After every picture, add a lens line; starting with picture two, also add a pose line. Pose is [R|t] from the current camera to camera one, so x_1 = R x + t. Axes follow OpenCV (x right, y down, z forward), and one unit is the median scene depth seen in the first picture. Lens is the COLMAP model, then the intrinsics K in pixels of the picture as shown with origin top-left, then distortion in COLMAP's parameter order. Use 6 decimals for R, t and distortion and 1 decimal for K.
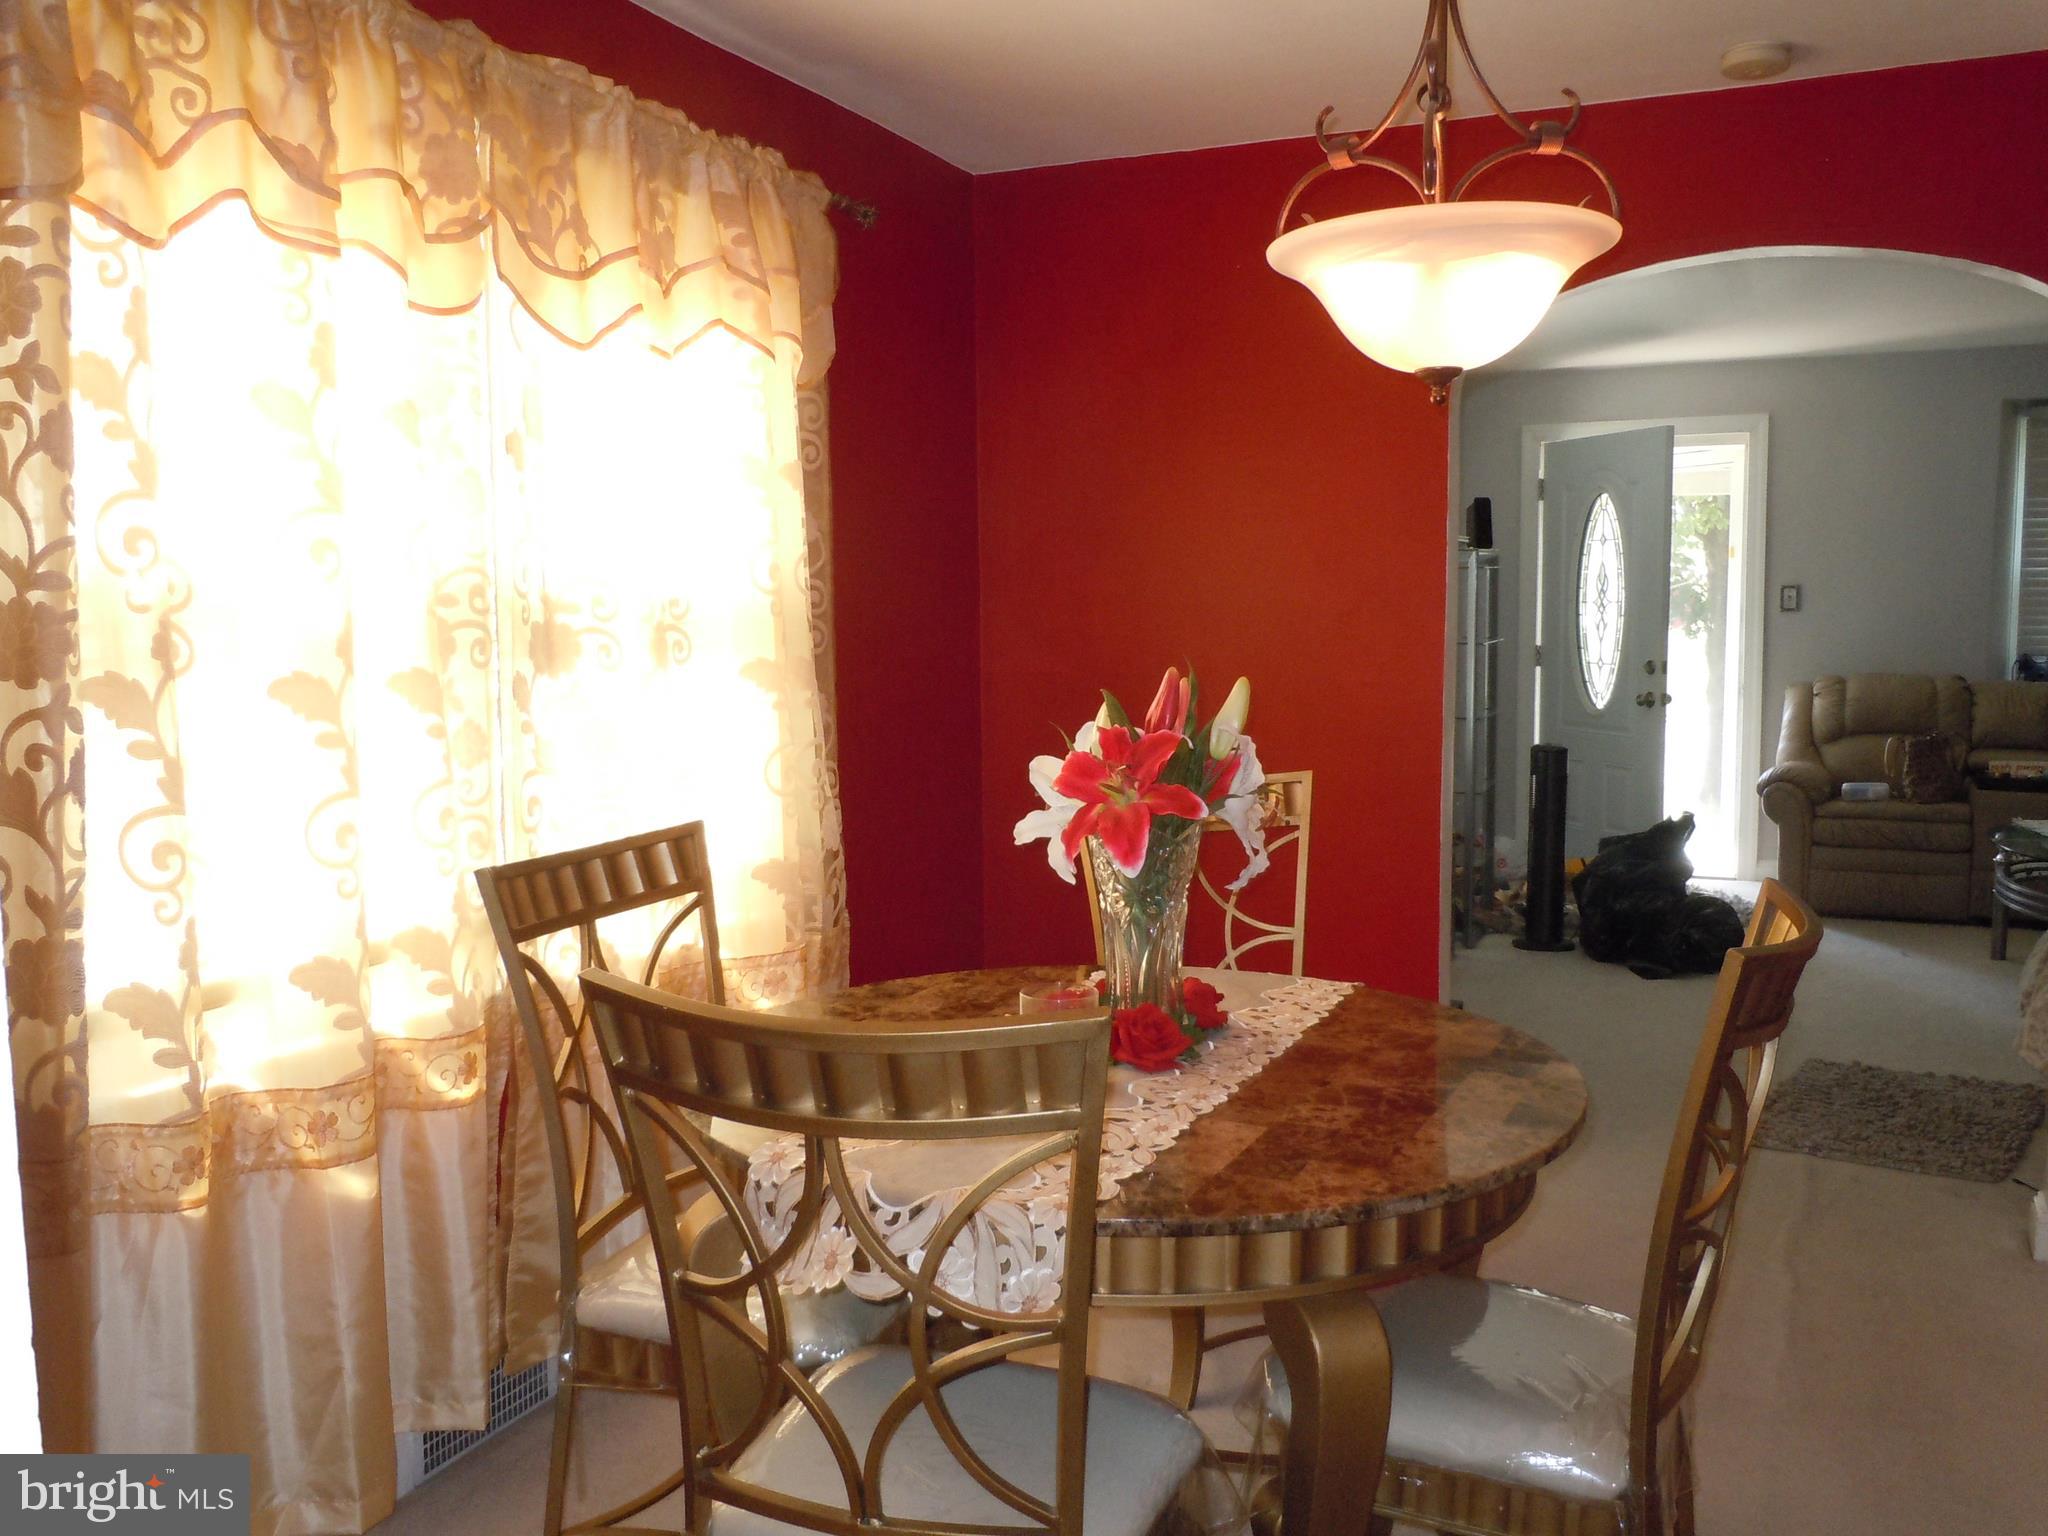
lens RADIAL K [[1716.2, 0, 1019.7], [0, 1716.2, 772.6], [0, 0, 1]] dist [0.019668, -0.074501]
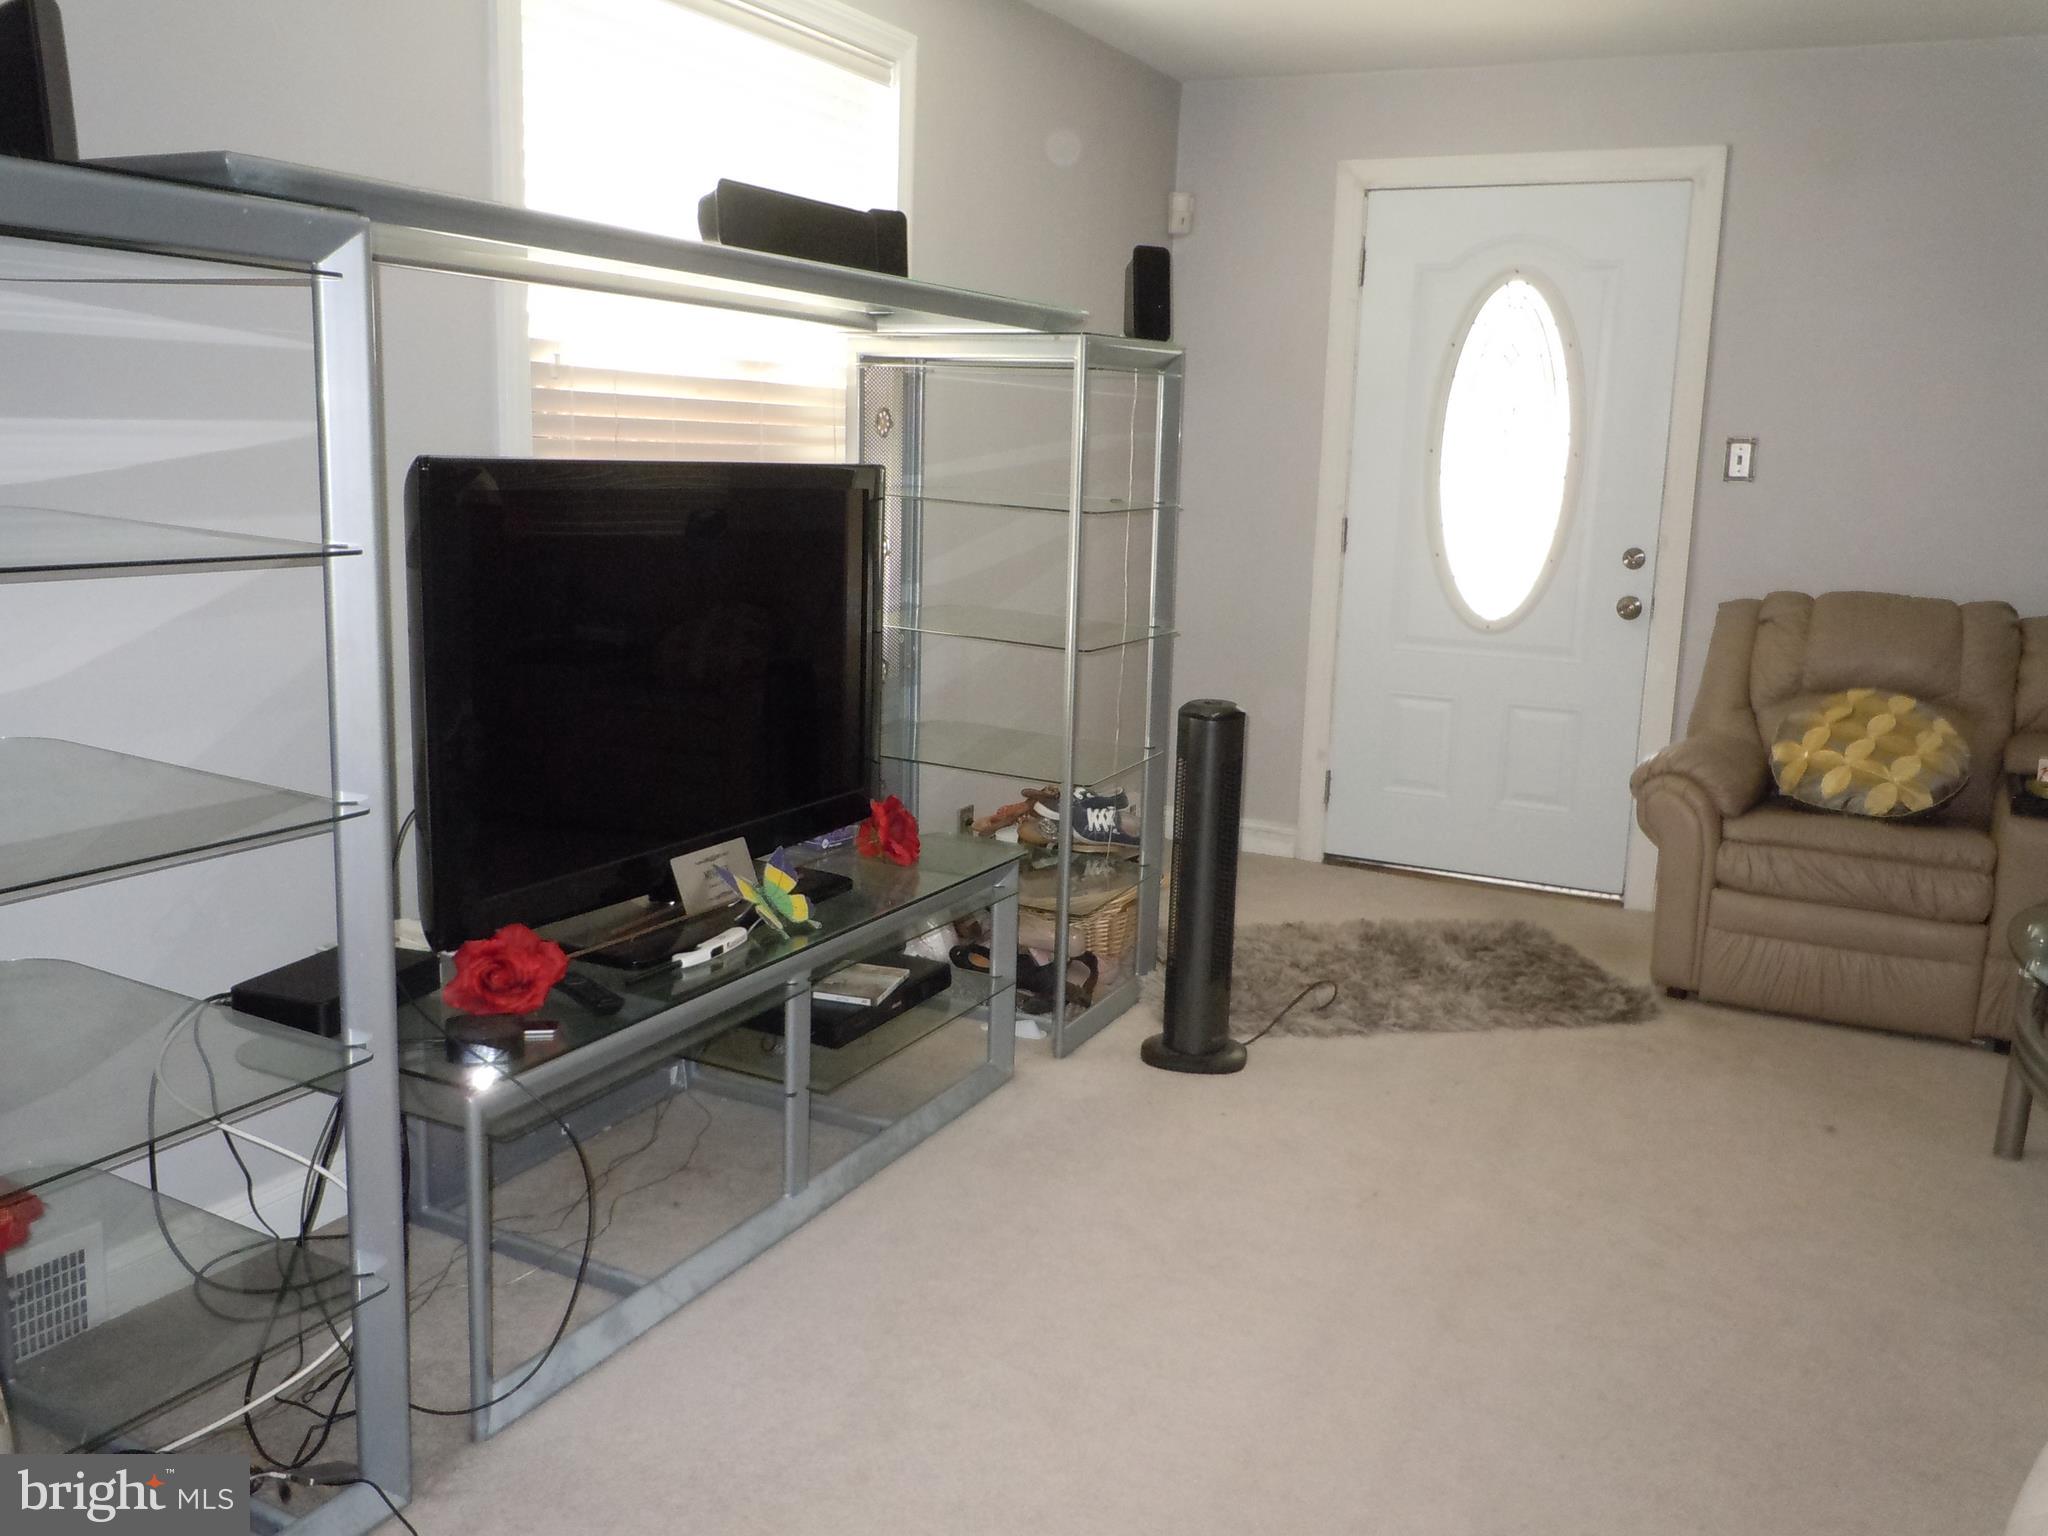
lens RADIAL K [[1716.2, 0, 1031.9], [0, 1716.2, 777.6], [0, 0, 1]] dist [0.019668, -0.074501]
pose [[0.998301, 0.048098, -0.032898, 0.249485], [-0.044960, 0.994903, 0.090256, -0.036856], [0.037071, -0.088624, 0.995375, 0.418497]]
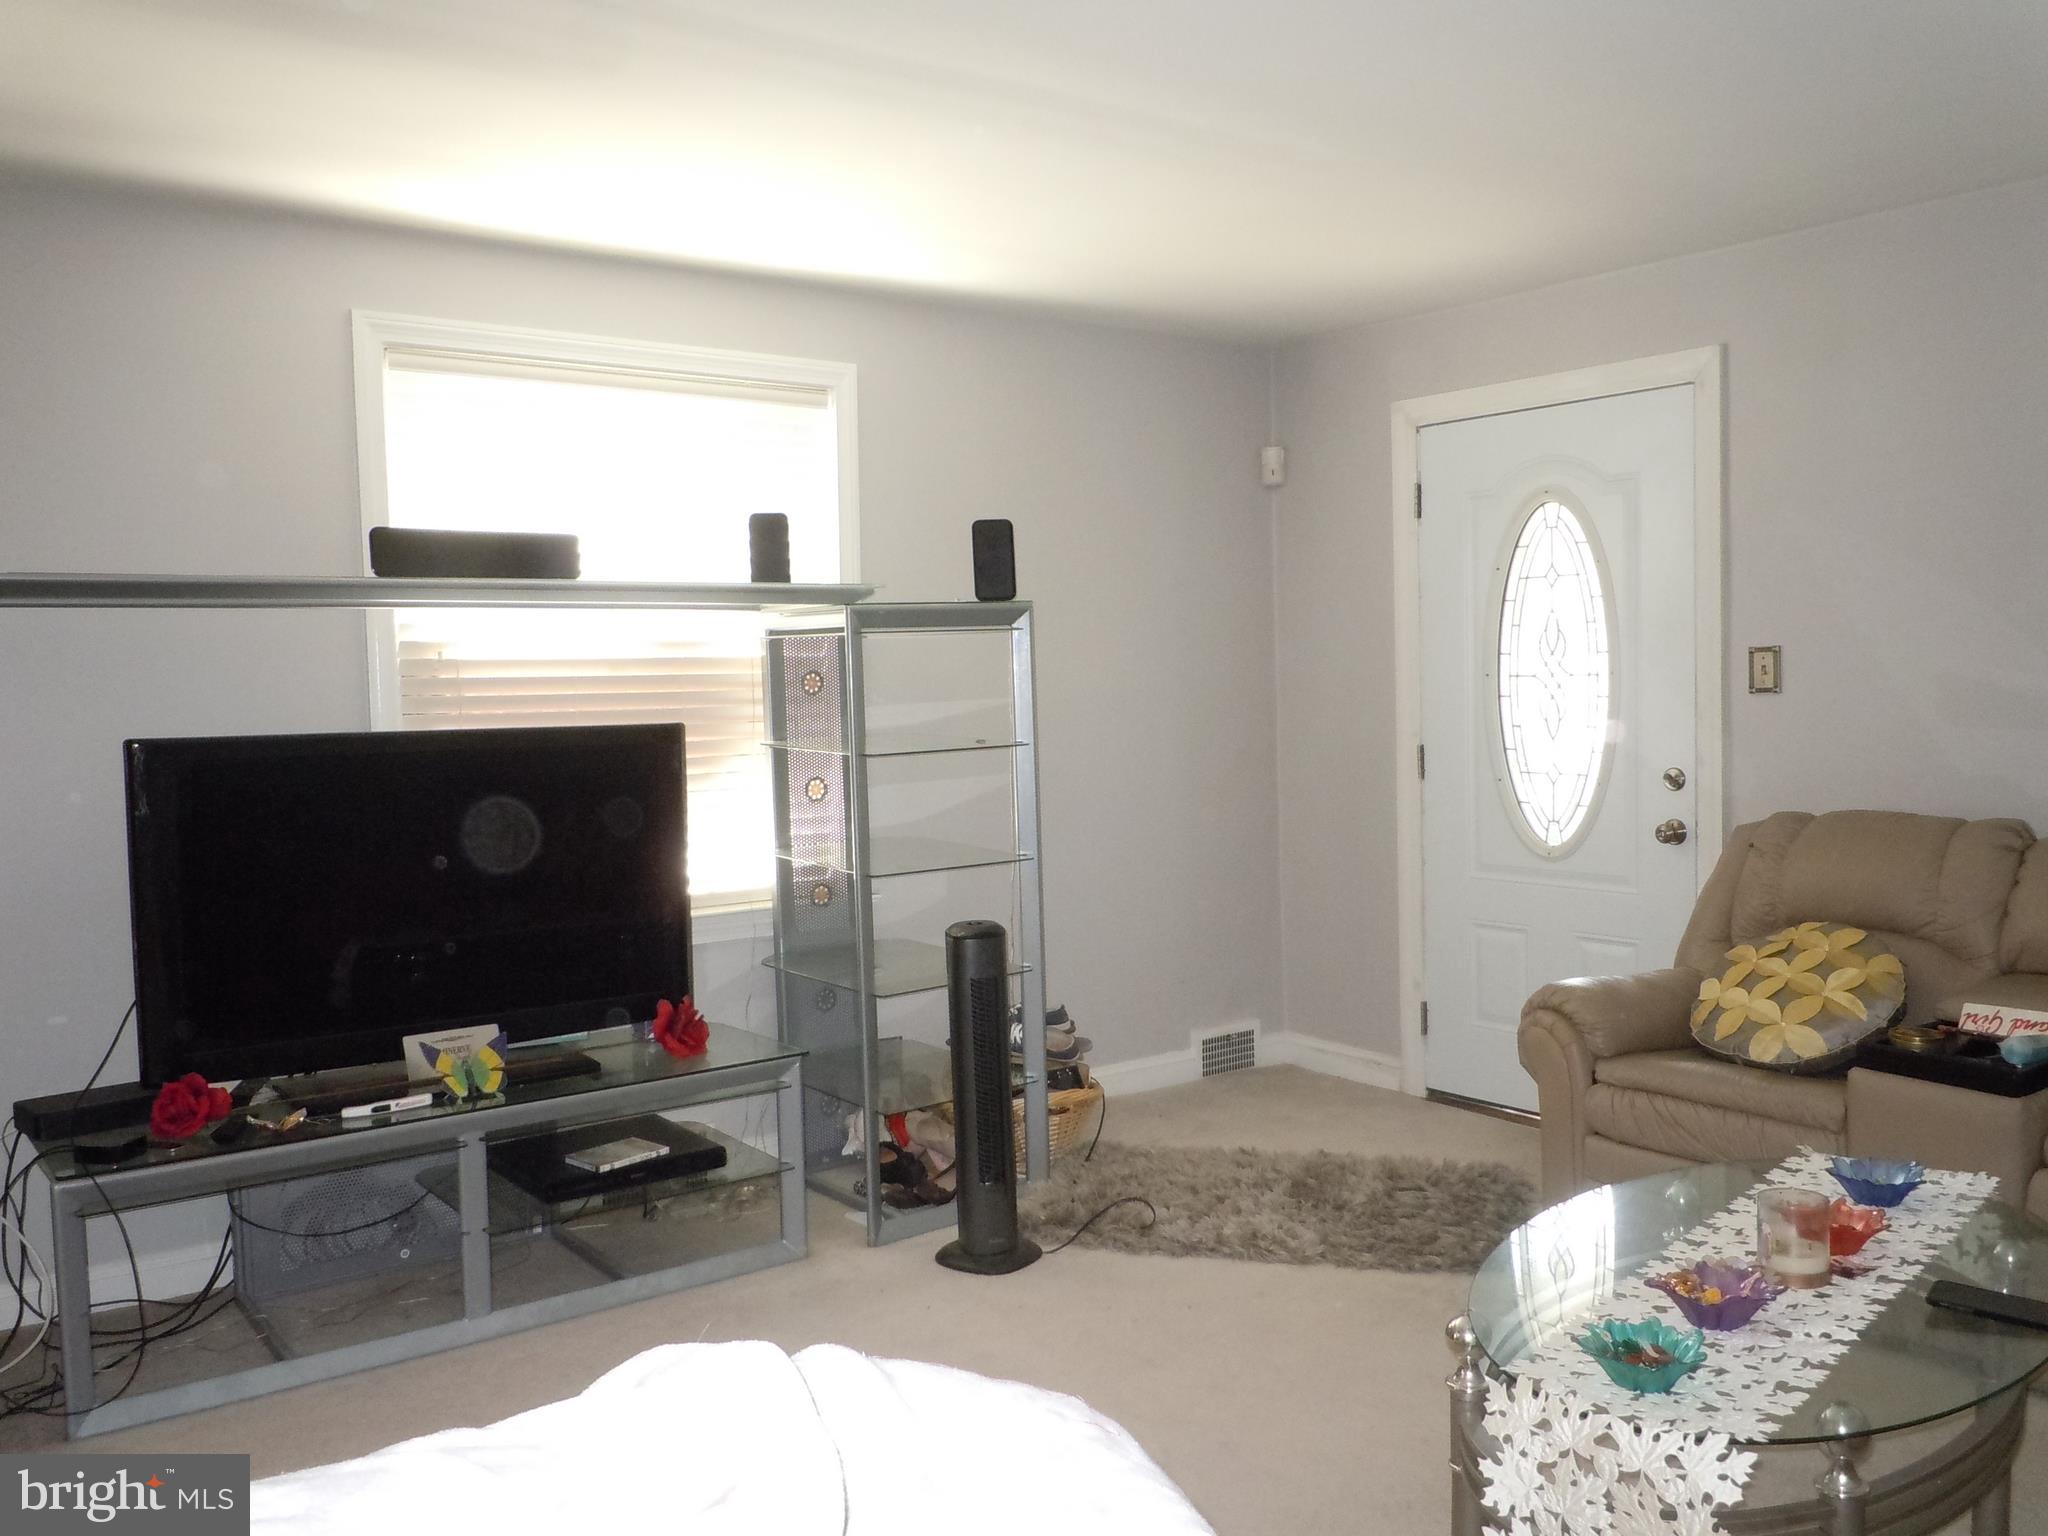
lens RADIAL K [[1716.2, 0, 1022.4], [0, 1716.2, 772.1], [0, 0, 1]] dist [0.019668, -0.074501]
pose [[0.880859, 0.016962, -0.473074, 0.558272], [-0.035057, 0.998951, -0.029457, -0.048554], [0.472078, 0.042532, 0.880530, 0.442815]]
